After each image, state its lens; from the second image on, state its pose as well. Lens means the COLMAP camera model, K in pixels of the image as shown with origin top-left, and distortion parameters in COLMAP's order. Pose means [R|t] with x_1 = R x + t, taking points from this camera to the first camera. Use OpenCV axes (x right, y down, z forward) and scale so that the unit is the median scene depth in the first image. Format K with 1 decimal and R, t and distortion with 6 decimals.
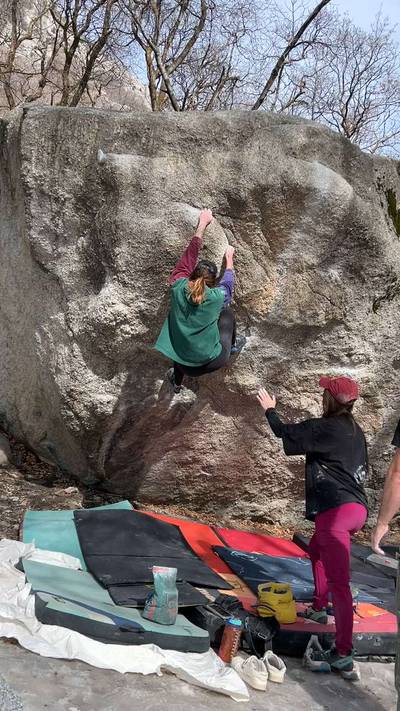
lens RADIAL K [[605.5, 0, 196.8], [0, 605.5, 353.9], [0, 0, 1]] dist [0.101160, -0.143803]
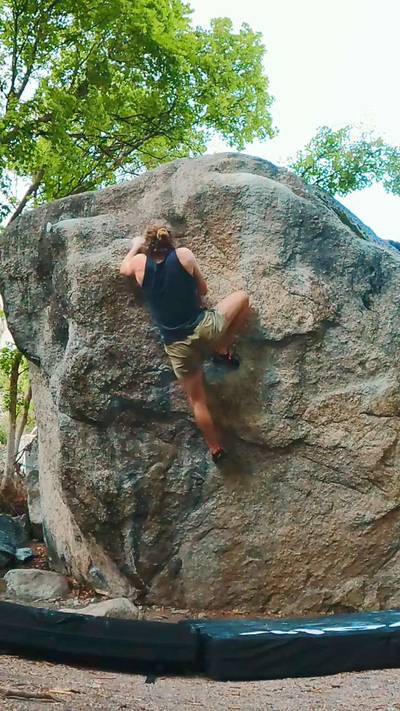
lens RADIAL K [[462.2, 0, 199.9], [0, 462.2, 387.4], [0, 0, 1]] dist [-0.232716, 0.024911]
pose [[0.950737, -0.276227, -0.140705, 0.121772], [0.194372, 0.884762, -0.423574, 0.292752], [0.241493, 0.375359, 0.894867, 0.418932]]
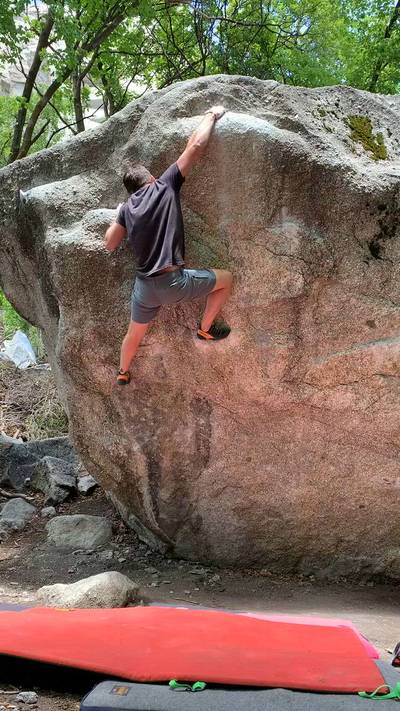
lens RADIAL K [[605.5, 0, 198.4], [0, 605.5, 348.9], [0, 0, 1]] dist [0.101160, -0.143803]
pose [[0.857824, -0.273144, -0.435351, 0.437791], [0.164278, 0.948367, -0.271319, 0.233913], [0.486981, 0.161225, 0.858403, 0.260550]]
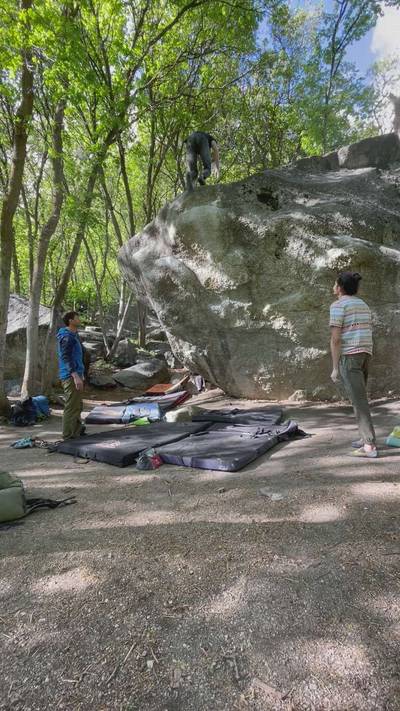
lens RADIAL K [[326.2, 0, 200.6], [0, 326.2, 354.6], [0, 0, 1]] dist [0.007719, -0.004447]
pose [[0.648274, -0.261991, -0.714913, 0.779098], [0.249035, 0.960253, -0.126078, 0.260124], [0.719529, -0.096305, 0.687752, 0.230528]]
